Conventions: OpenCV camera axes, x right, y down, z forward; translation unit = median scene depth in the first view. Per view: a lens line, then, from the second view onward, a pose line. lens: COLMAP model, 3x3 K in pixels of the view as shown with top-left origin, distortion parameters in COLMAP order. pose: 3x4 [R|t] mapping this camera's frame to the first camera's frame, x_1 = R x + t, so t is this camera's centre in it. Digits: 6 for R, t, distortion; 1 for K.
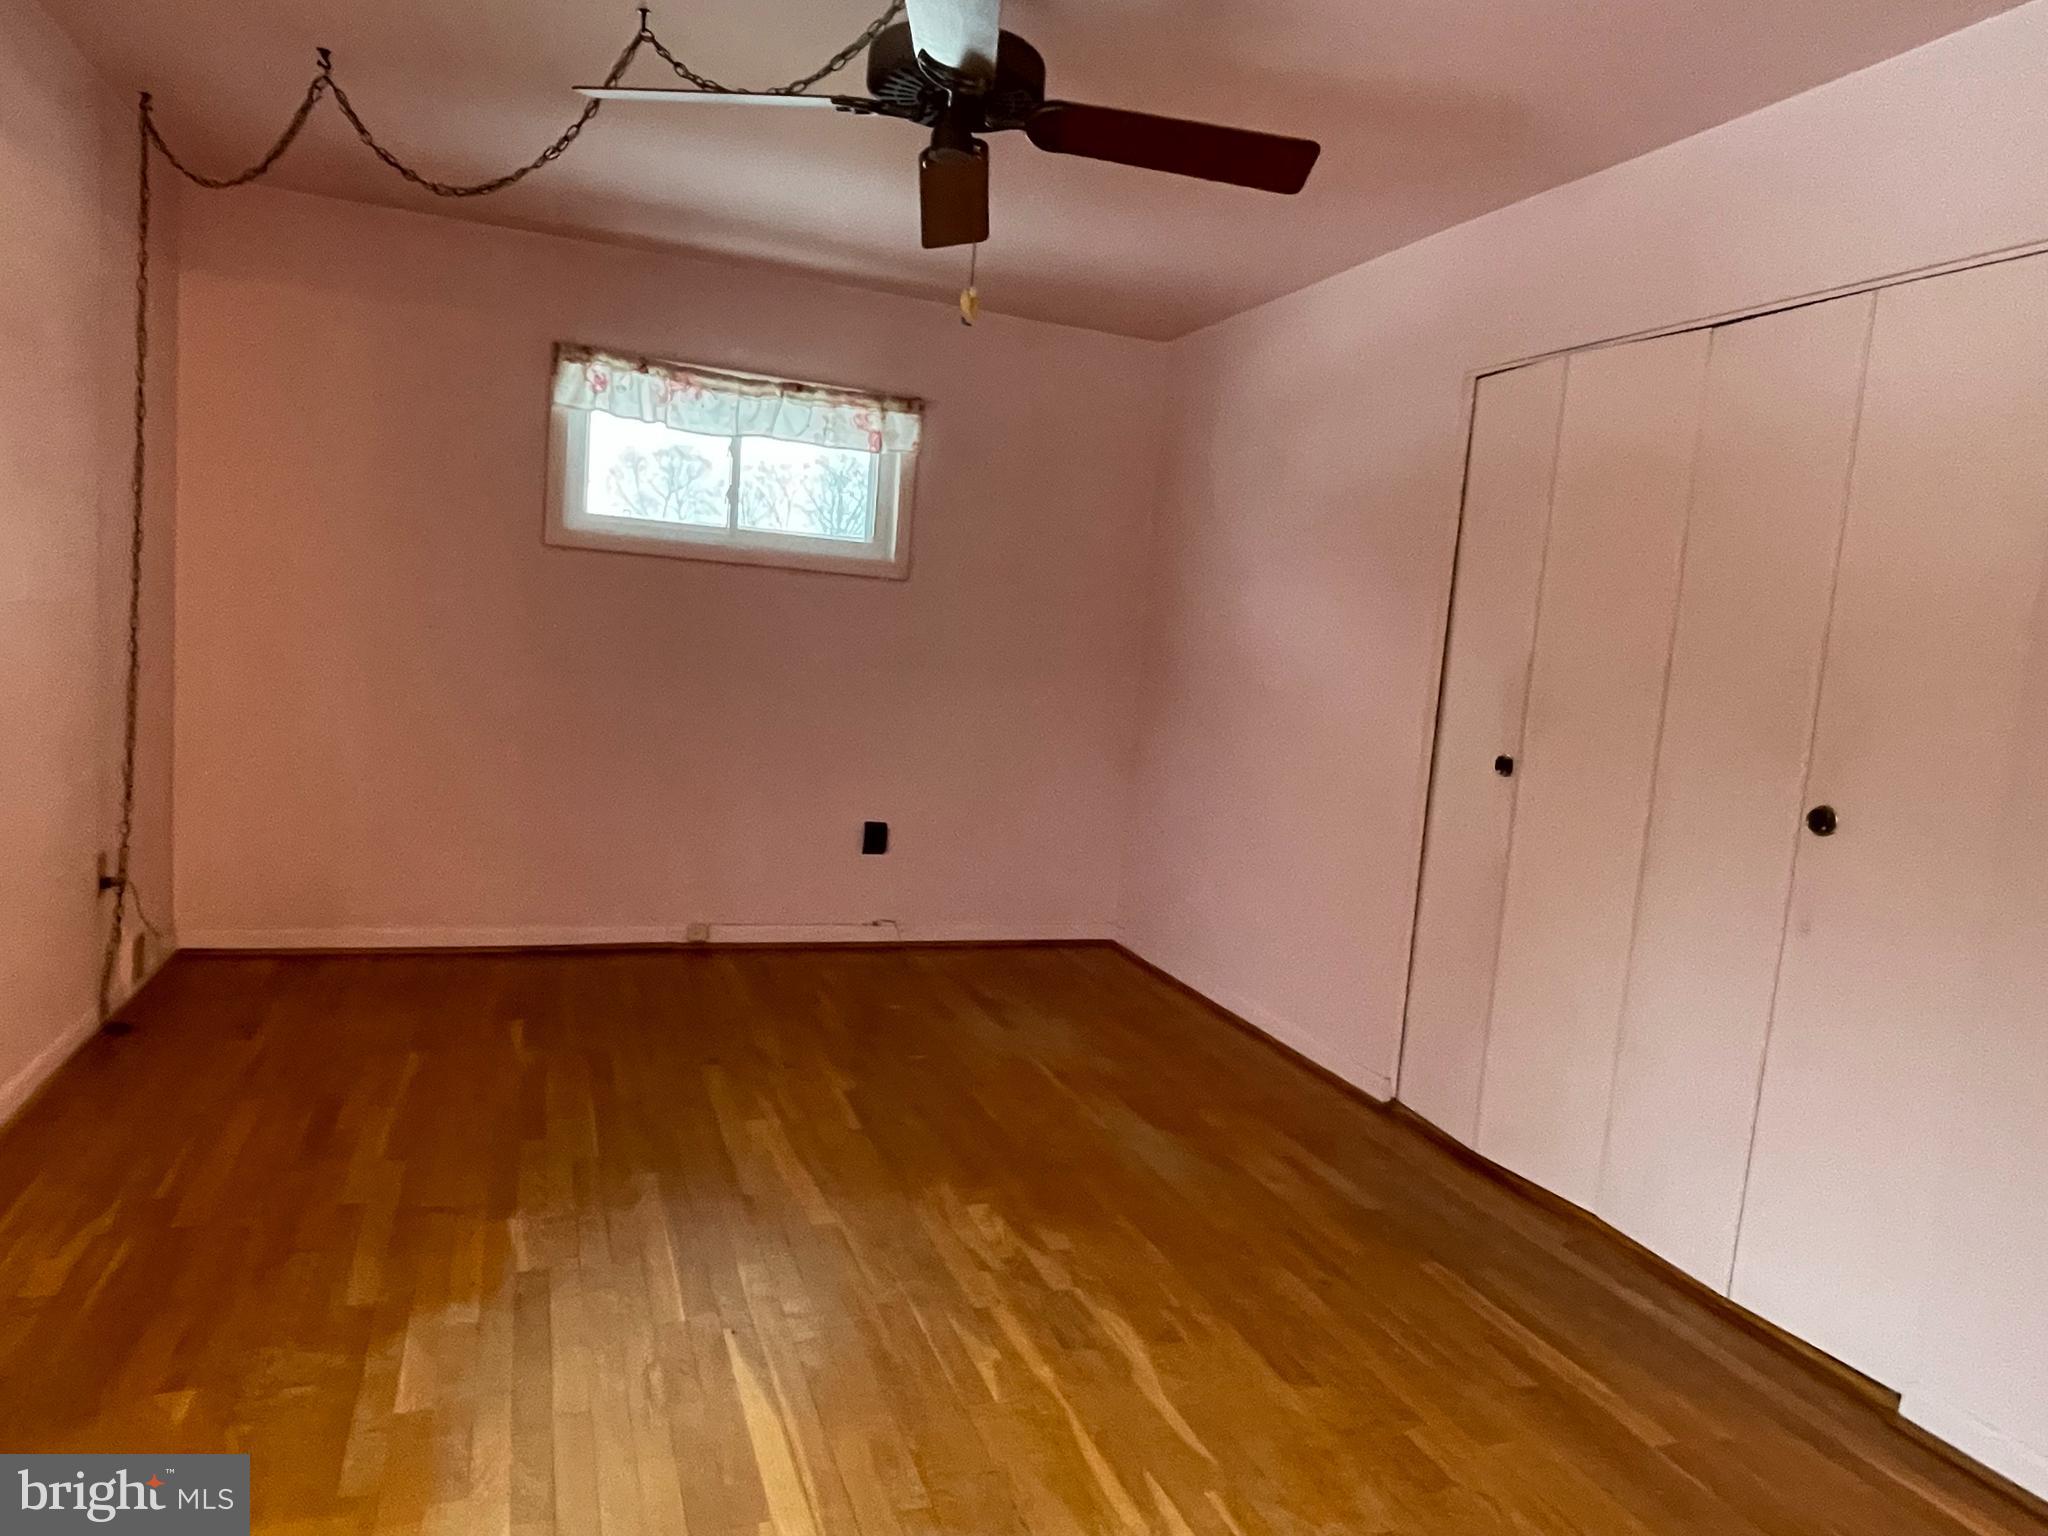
lens RADIAL K [[1273.4, 0, 1022.3], [0, 1273.4, 771.0], [0, 0, 1]] dist [0.004990, -0.009364]
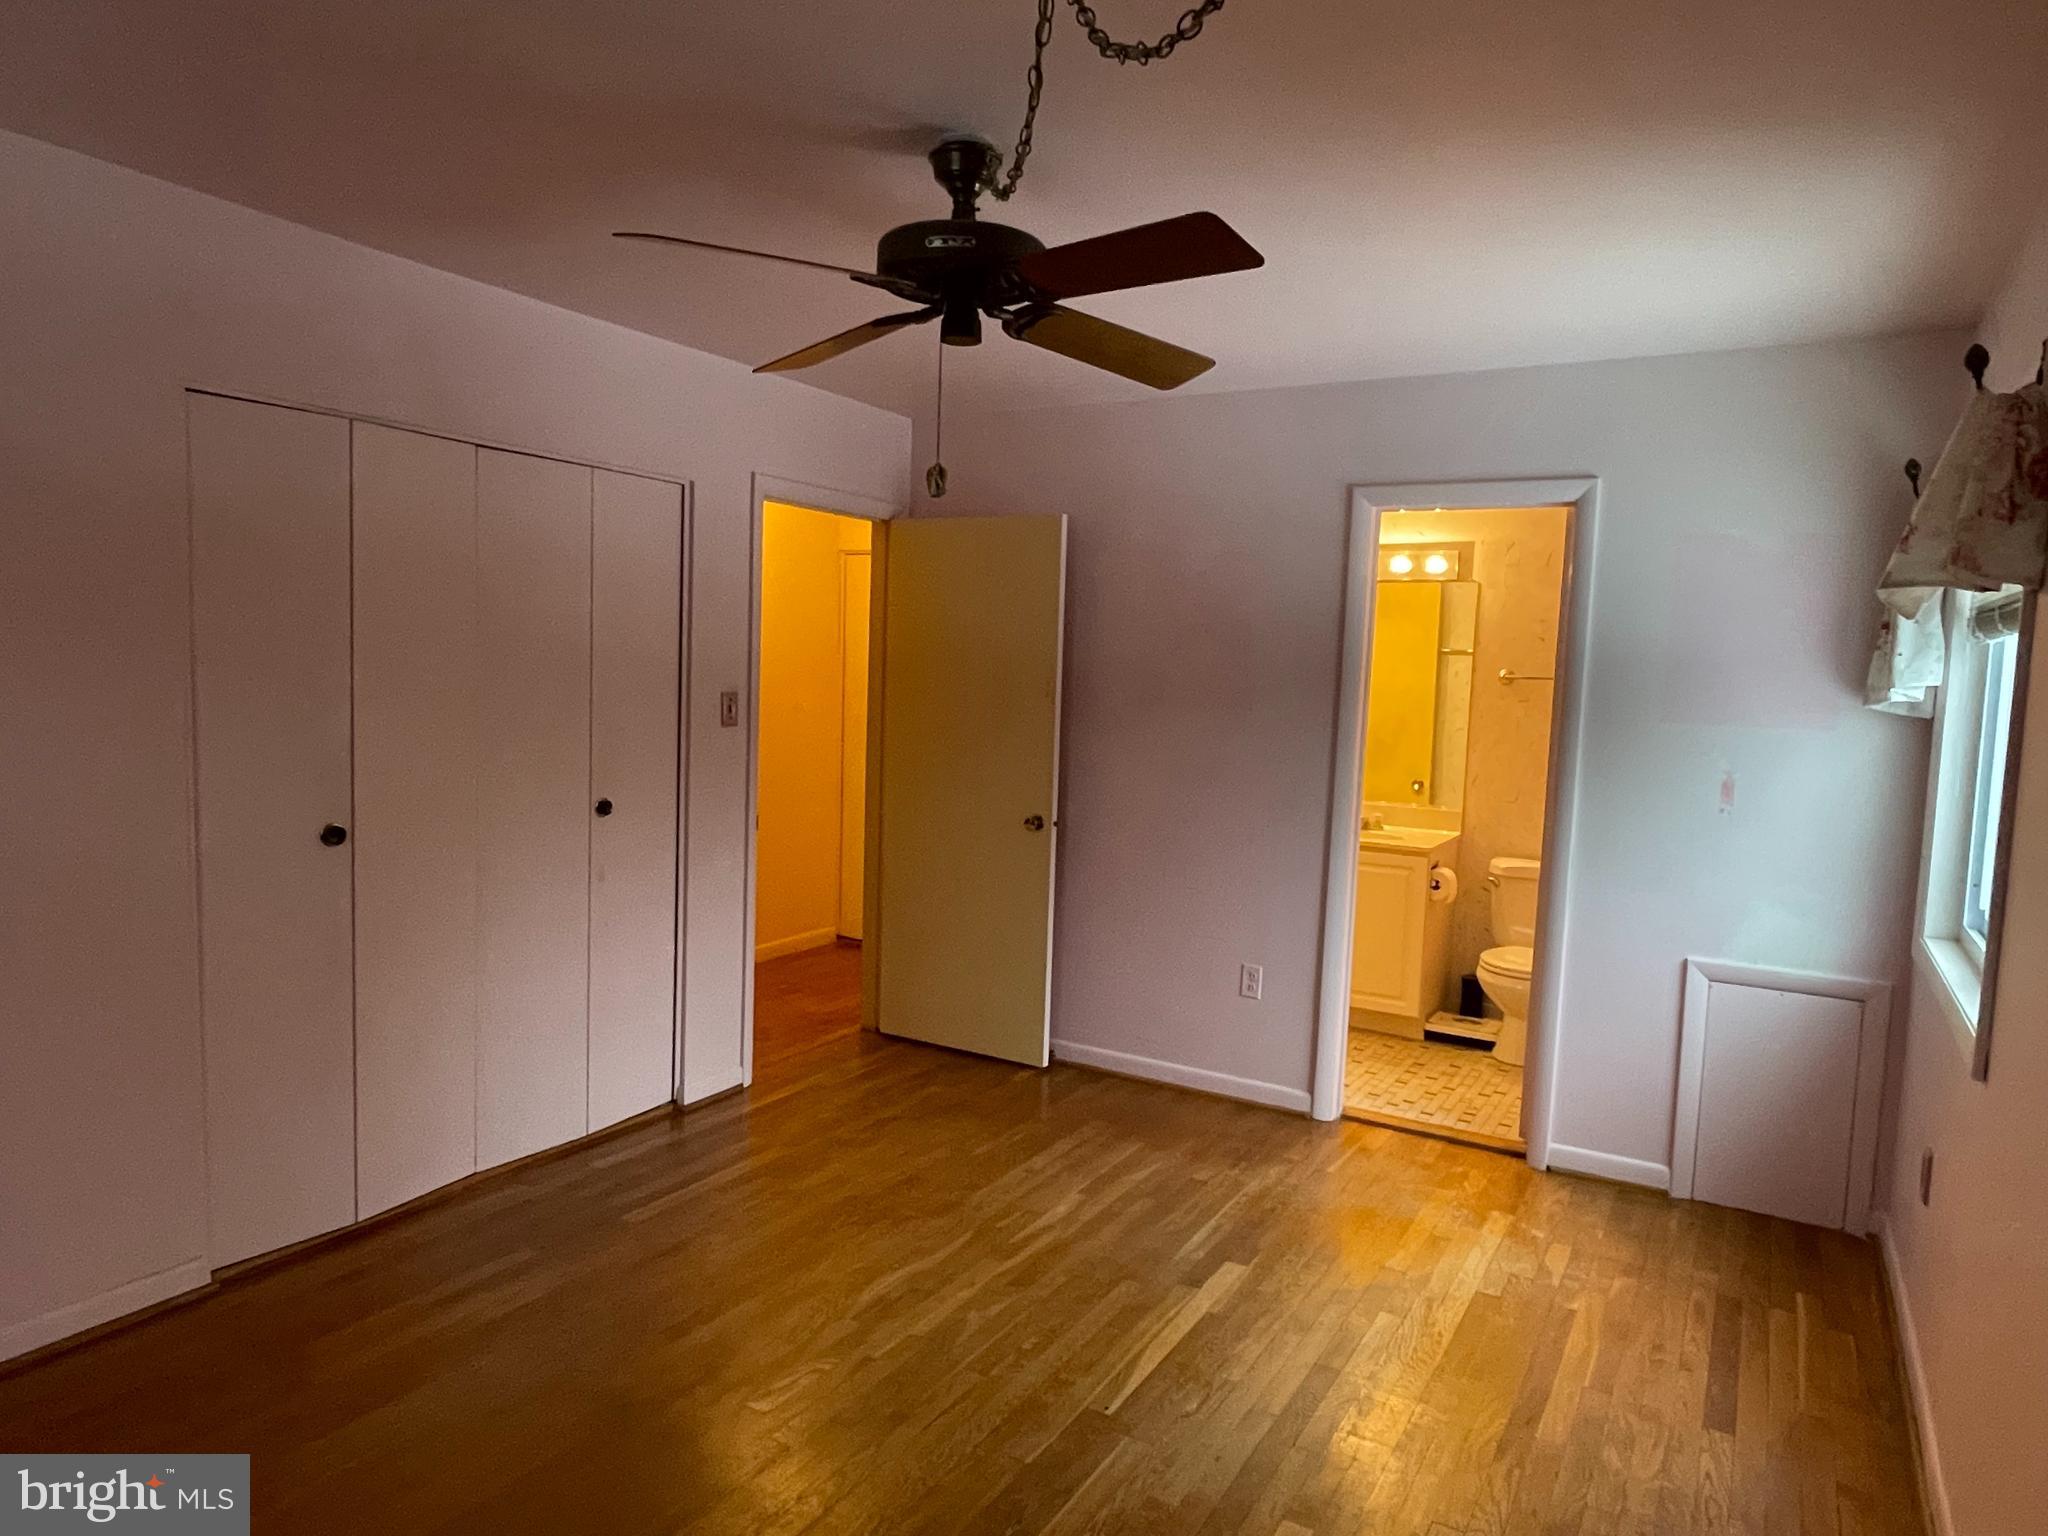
lens RADIAL K [[1273.4, 0, 1018.2], [0, 1273.4, 772.1], [0, 0, 1]] dist [0.004990, -0.009364]
pose [[-0.617193, -0.164270, 0.769472, -0.582938], [0.002141, 0.977608, 0.210421, -0.218554], [-0.786809, 0.131518, -0.603022, 1.013312]]
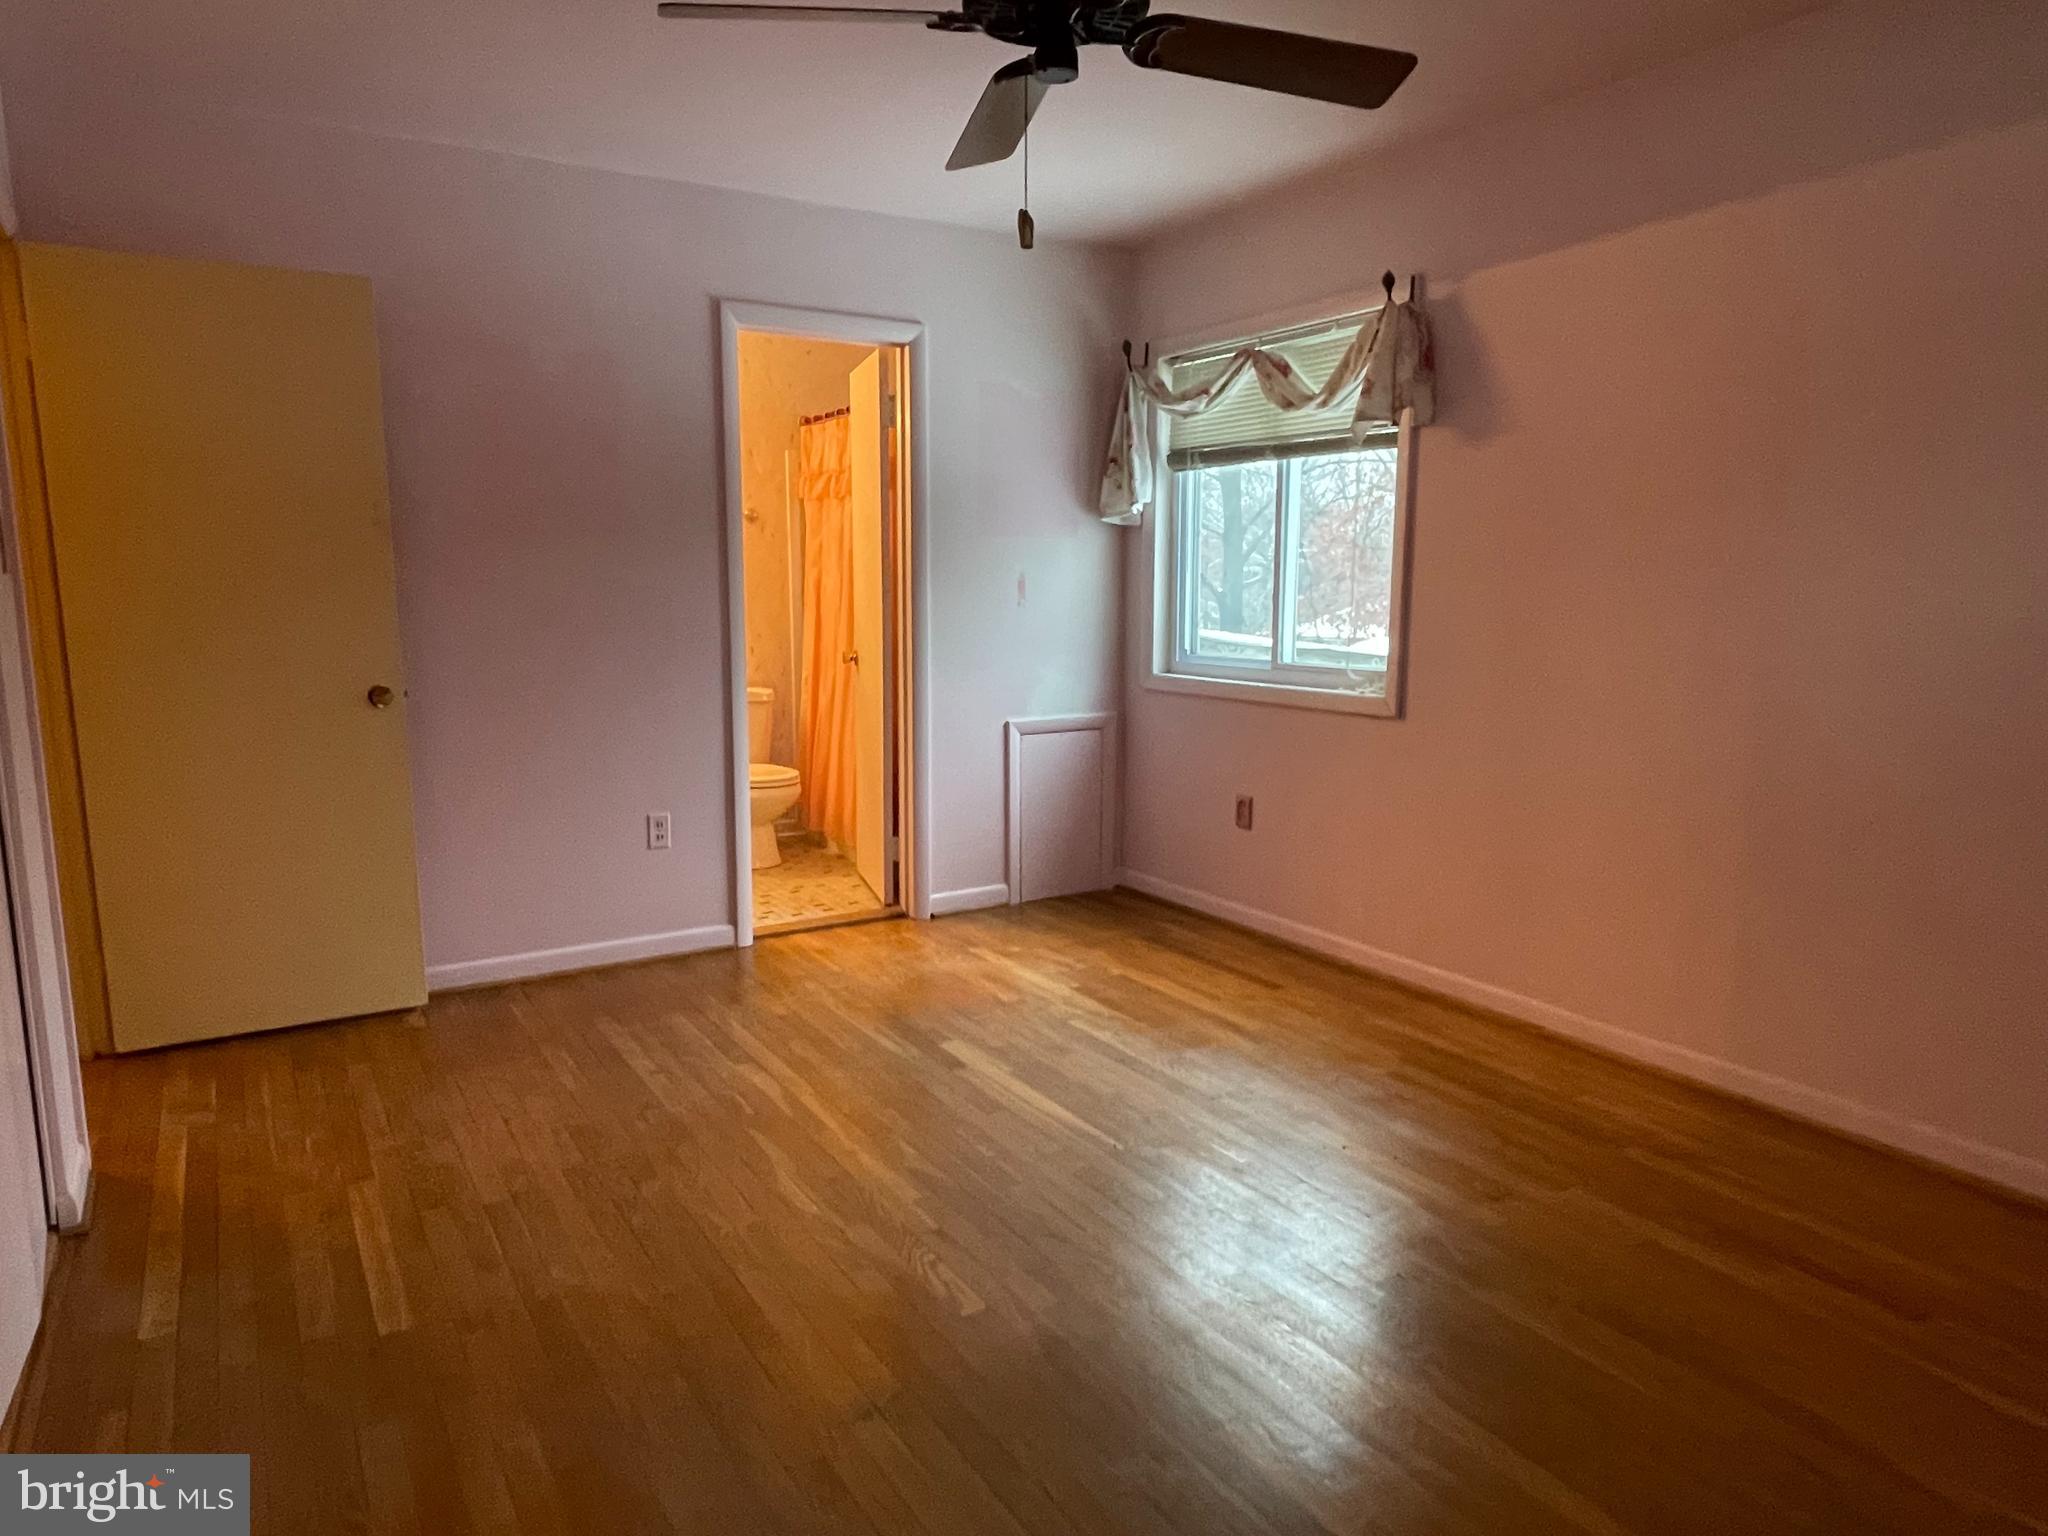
lens RADIAL K [[1273.4, 0, 1018.6], [0, 1273.4, 786.2], [0, 0, 1]] dist [0.004990, -0.009364]
pose [[-0.977899, -0.044790, -0.204224, 0.084299], [-0.096663, 0.962976, 0.251662, -0.127277], [0.185391, 0.265841, -0.946023, 1.255895]]
